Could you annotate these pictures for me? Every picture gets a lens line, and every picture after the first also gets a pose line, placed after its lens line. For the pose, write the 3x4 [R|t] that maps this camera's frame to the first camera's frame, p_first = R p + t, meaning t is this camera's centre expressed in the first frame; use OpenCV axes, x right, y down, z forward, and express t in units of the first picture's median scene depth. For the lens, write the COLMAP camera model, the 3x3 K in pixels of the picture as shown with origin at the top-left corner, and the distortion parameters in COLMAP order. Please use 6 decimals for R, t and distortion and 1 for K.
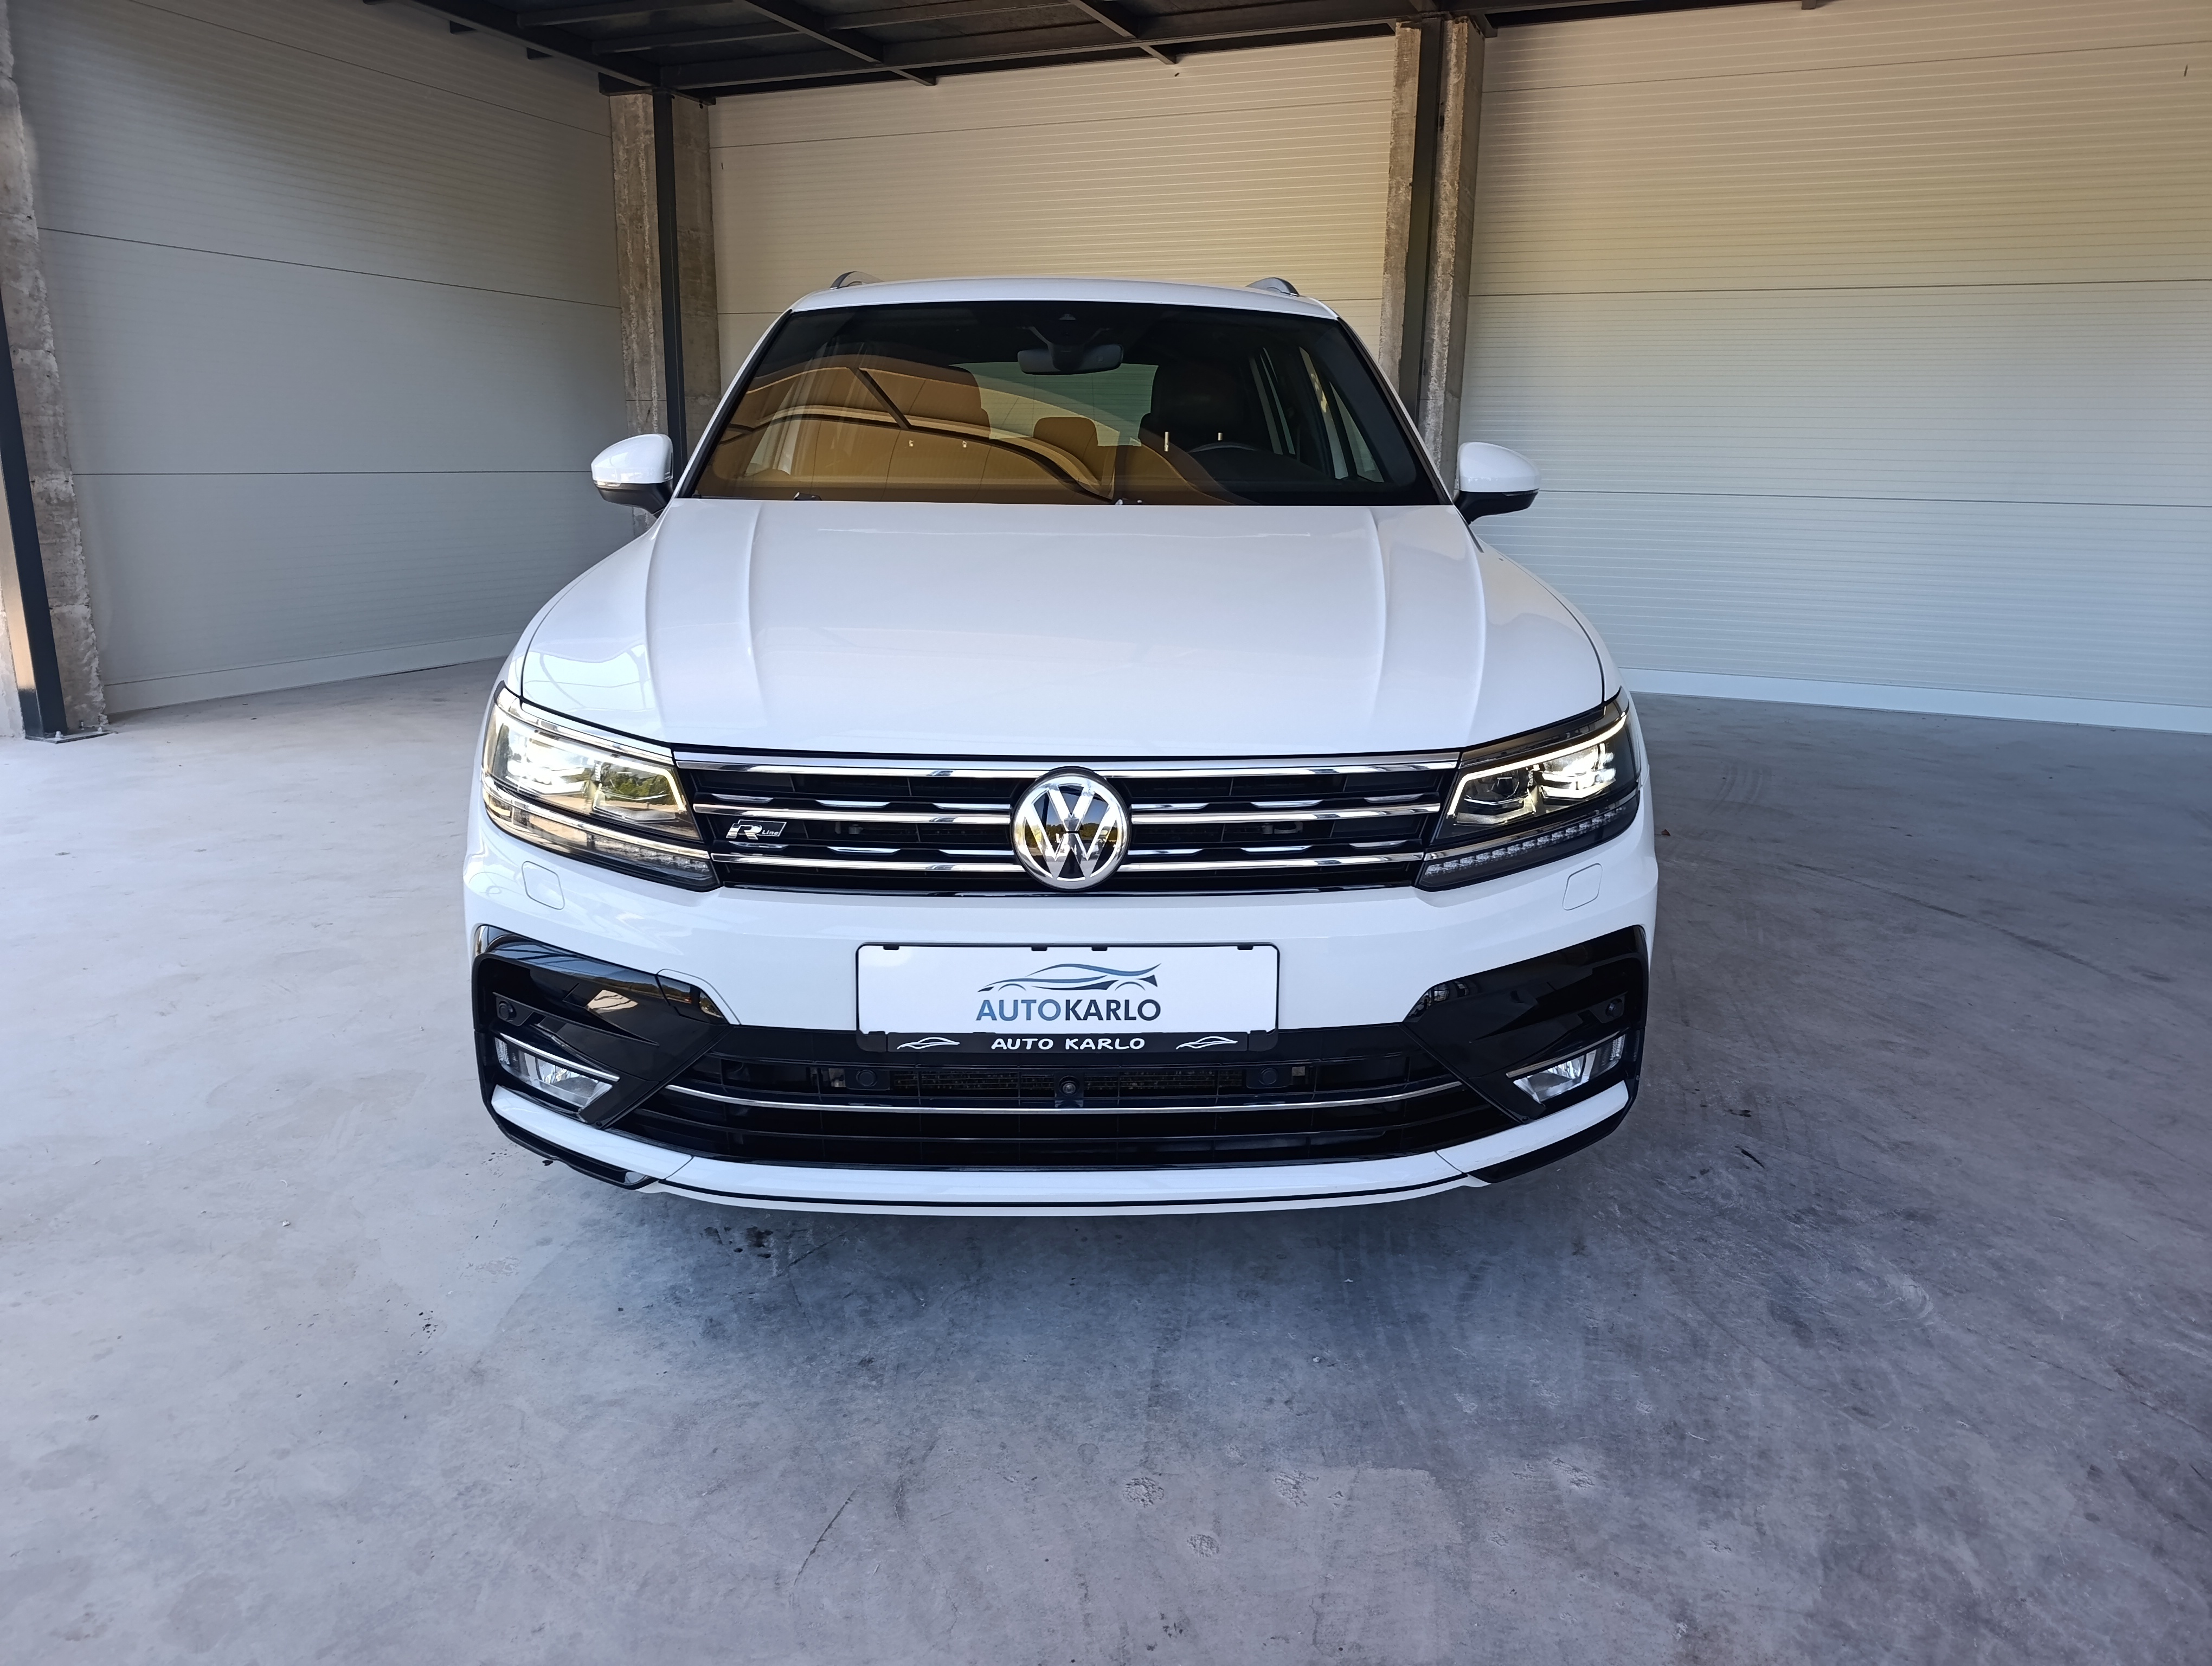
lens RADIAL K [[1495.2, 0, 1092.3], [0, 1495.2, 825.3], [0, 0, 1]] dist [0.001773, -0.008176]
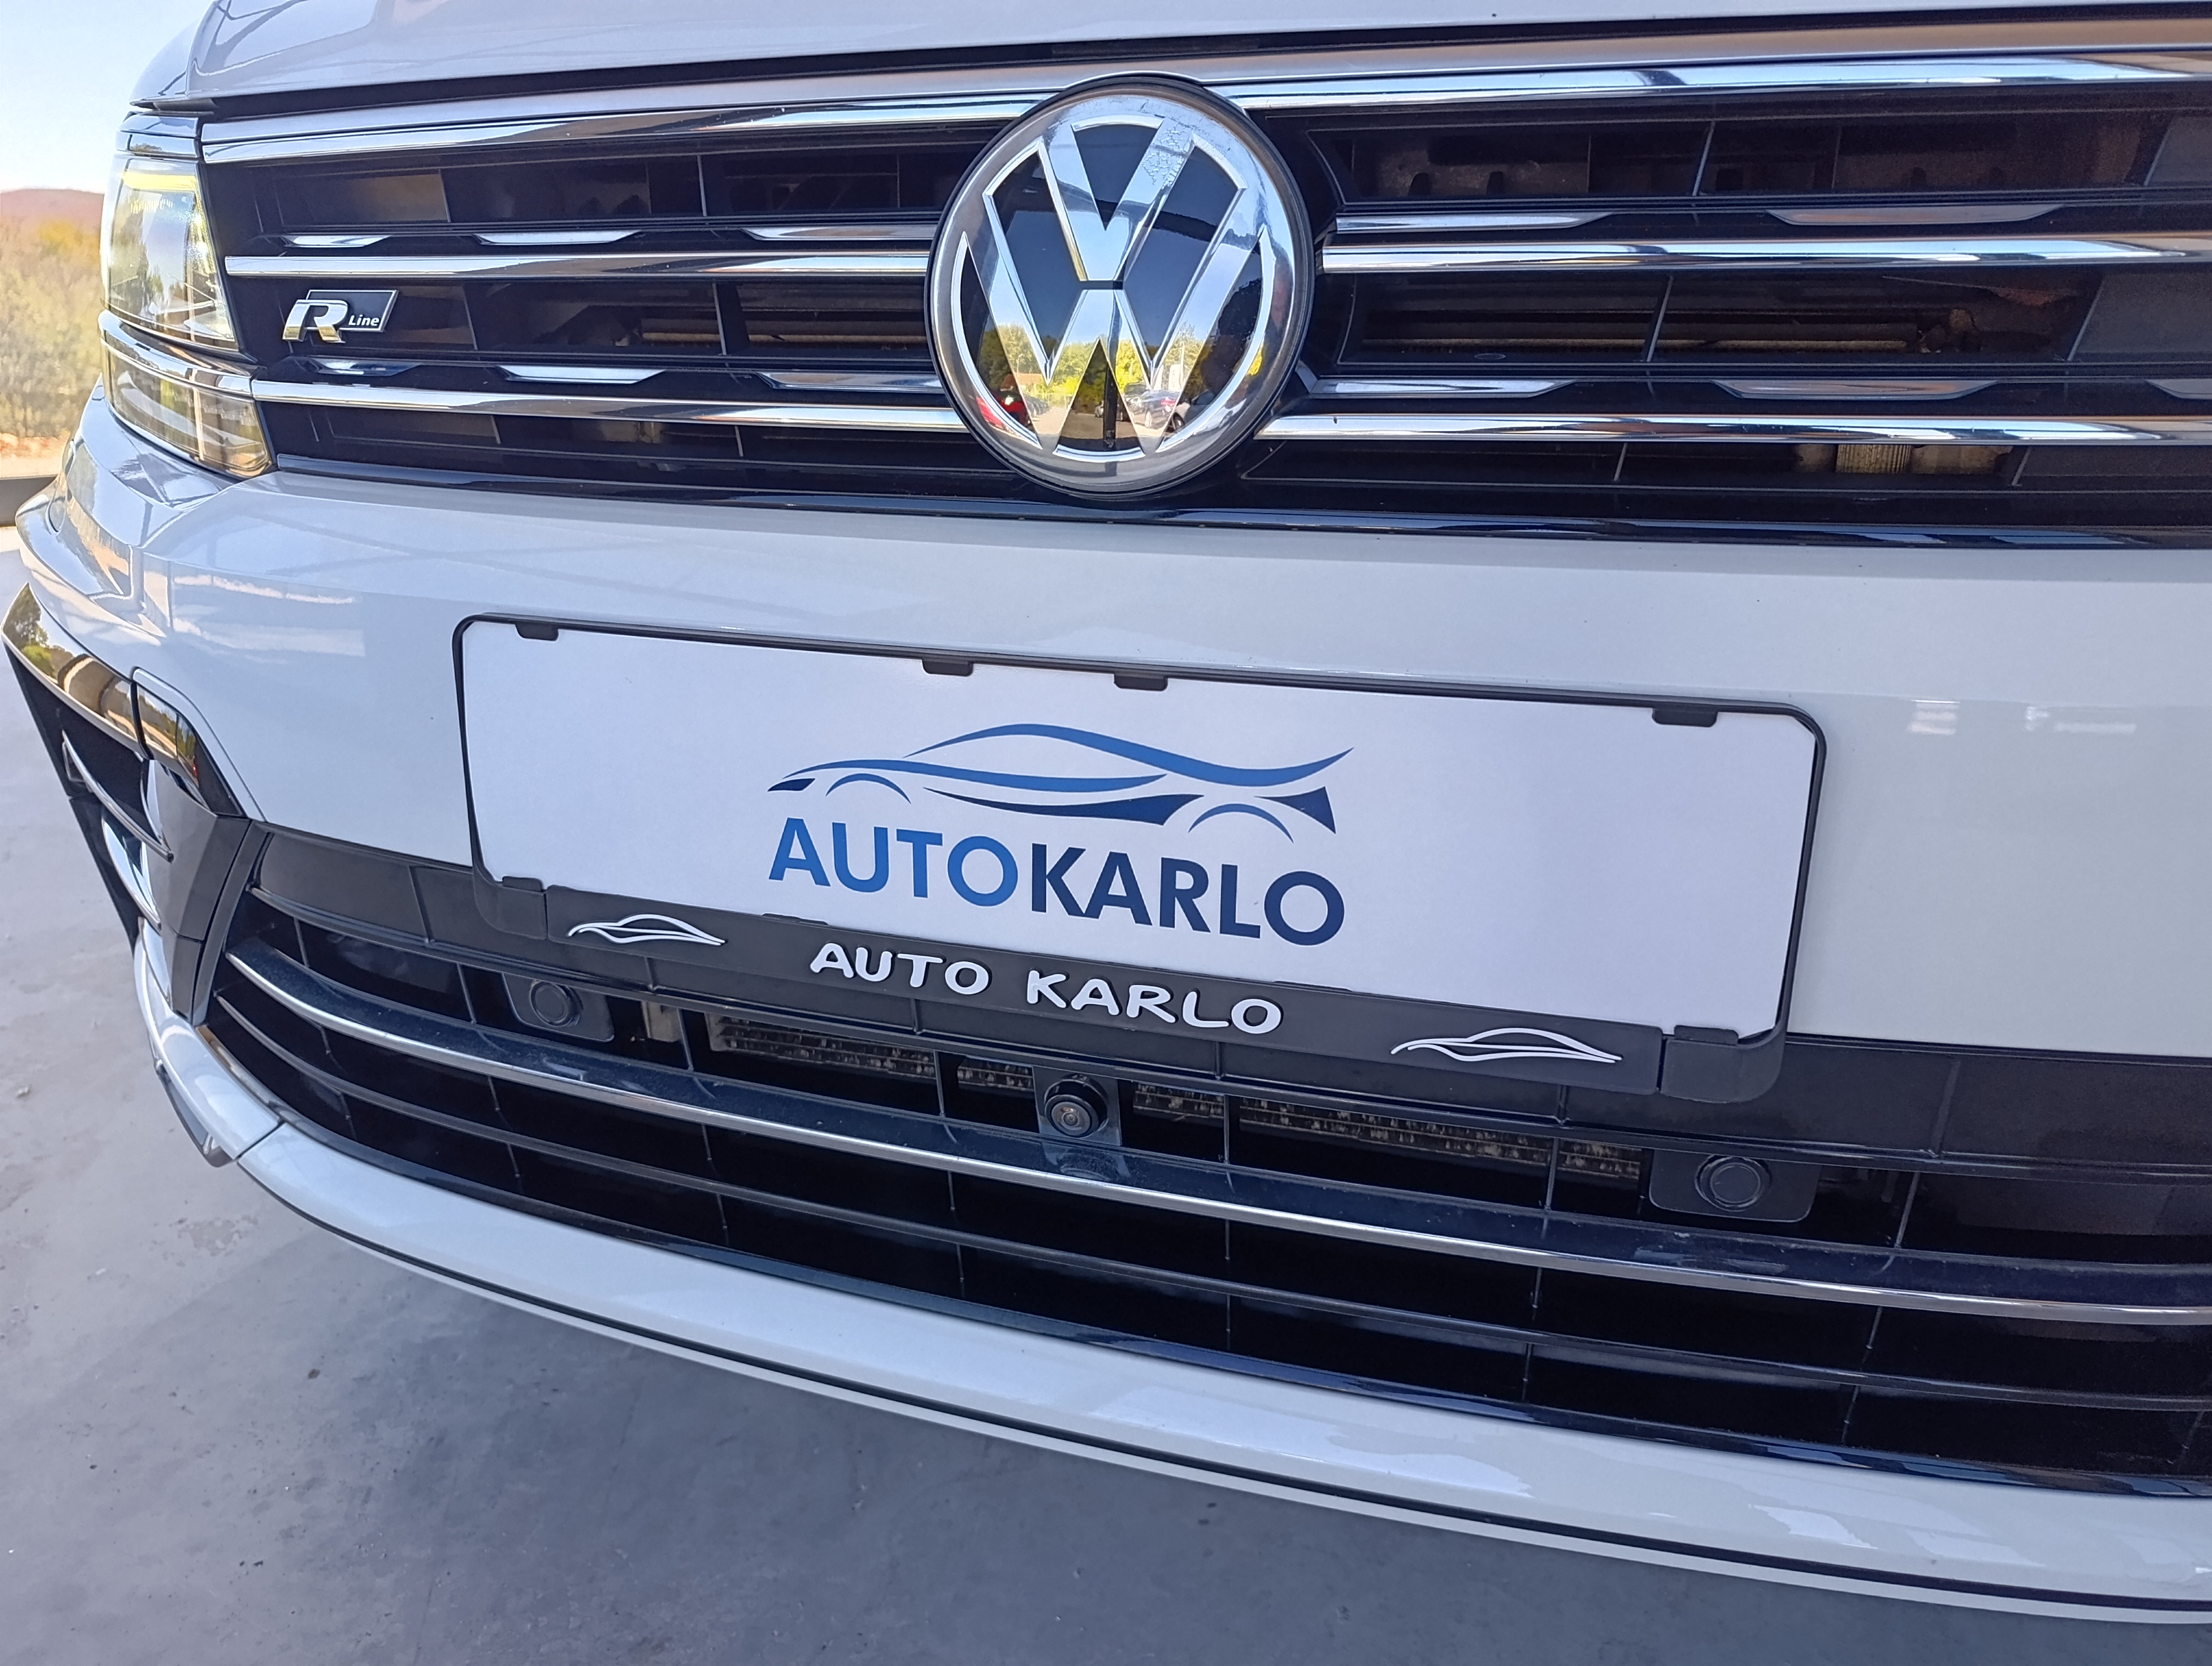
lens RADIAL K [[1495.2, 0, 1108.2], [0, 1495.2, 830.6], [0, 0, 1]] dist [0.001773, -0.008176]
pose [[0.940109, 0.099248, -0.326105, 0.095658], [-0.069748, 0.992441, 0.100971, 0.081934], [0.333661, -0.072179, 0.939926, 0.717033]]
